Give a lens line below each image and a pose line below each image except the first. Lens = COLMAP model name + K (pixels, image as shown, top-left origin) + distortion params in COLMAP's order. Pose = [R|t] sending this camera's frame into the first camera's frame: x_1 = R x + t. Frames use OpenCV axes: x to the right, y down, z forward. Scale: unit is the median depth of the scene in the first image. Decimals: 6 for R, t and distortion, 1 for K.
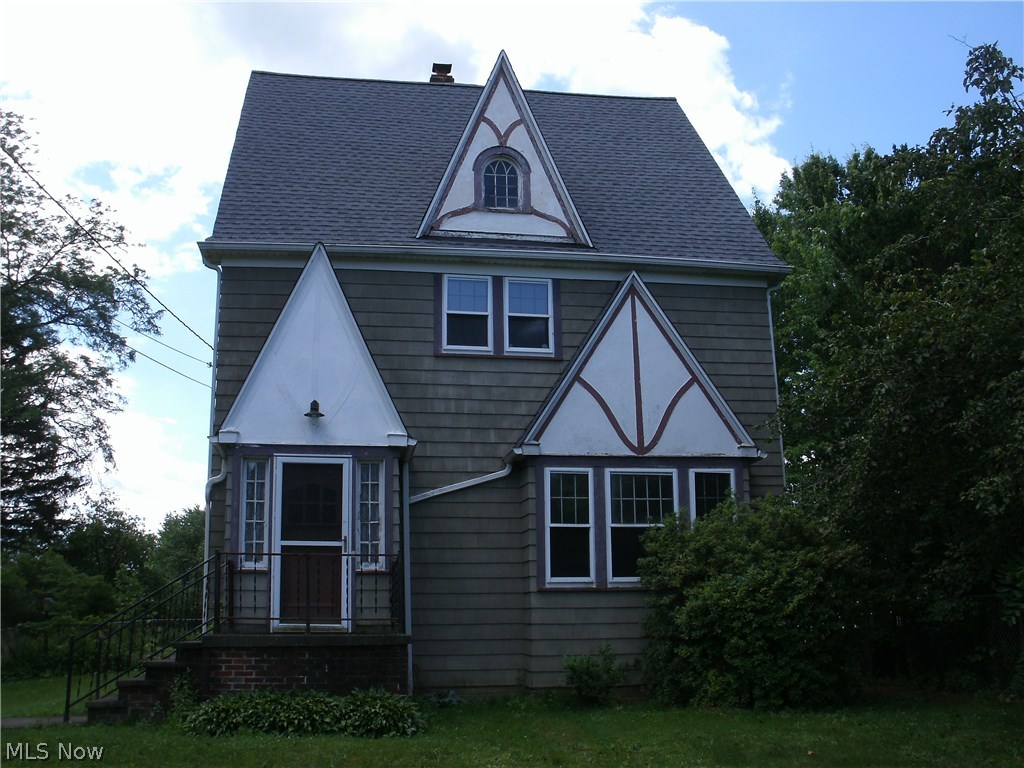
lens RADIAL K [[1090.2, 0, 518.9], [0, 1090.2, 385.2], [0, 0, 1]] dist [-0.171002, 0.000000]
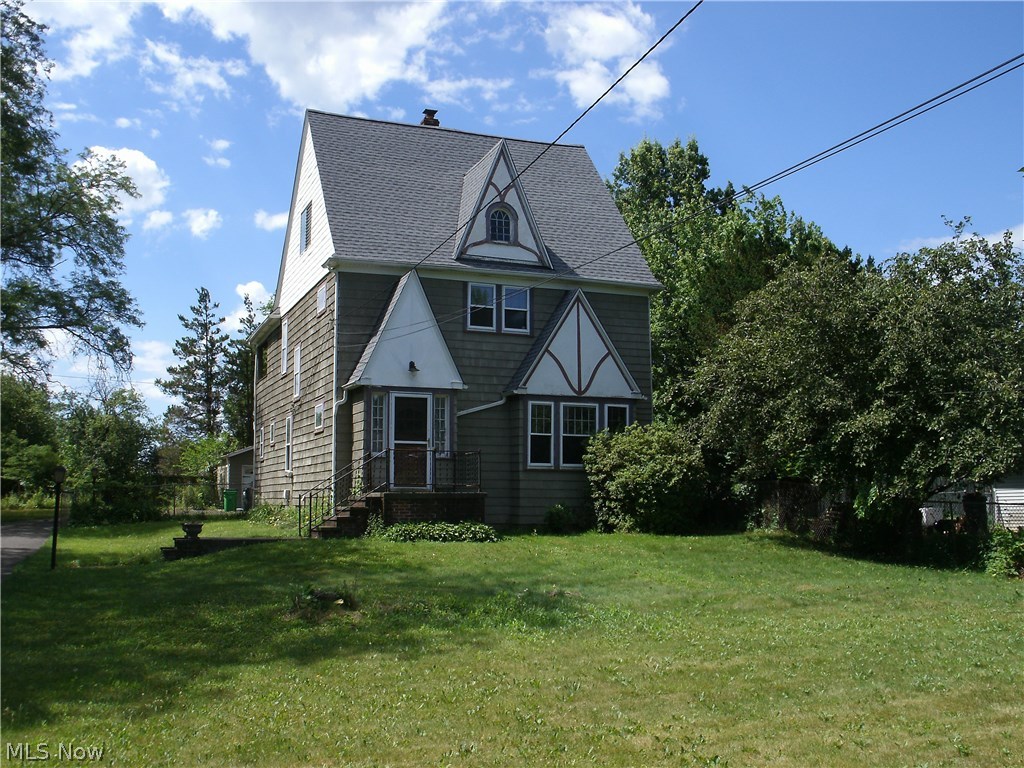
lens RADIAL K [[1090.2, 0, 507.4], [0, 1090.2, 382.1], [0, 0, 1]] dist [-0.171002, 0.000000]
pose [[0.977595, 0.040790, 0.206505, -0.370227], [-0.064654, 0.991808, 0.110166, -0.145532], [-0.200320, -0.121049, 0.972224, -0.698847]]
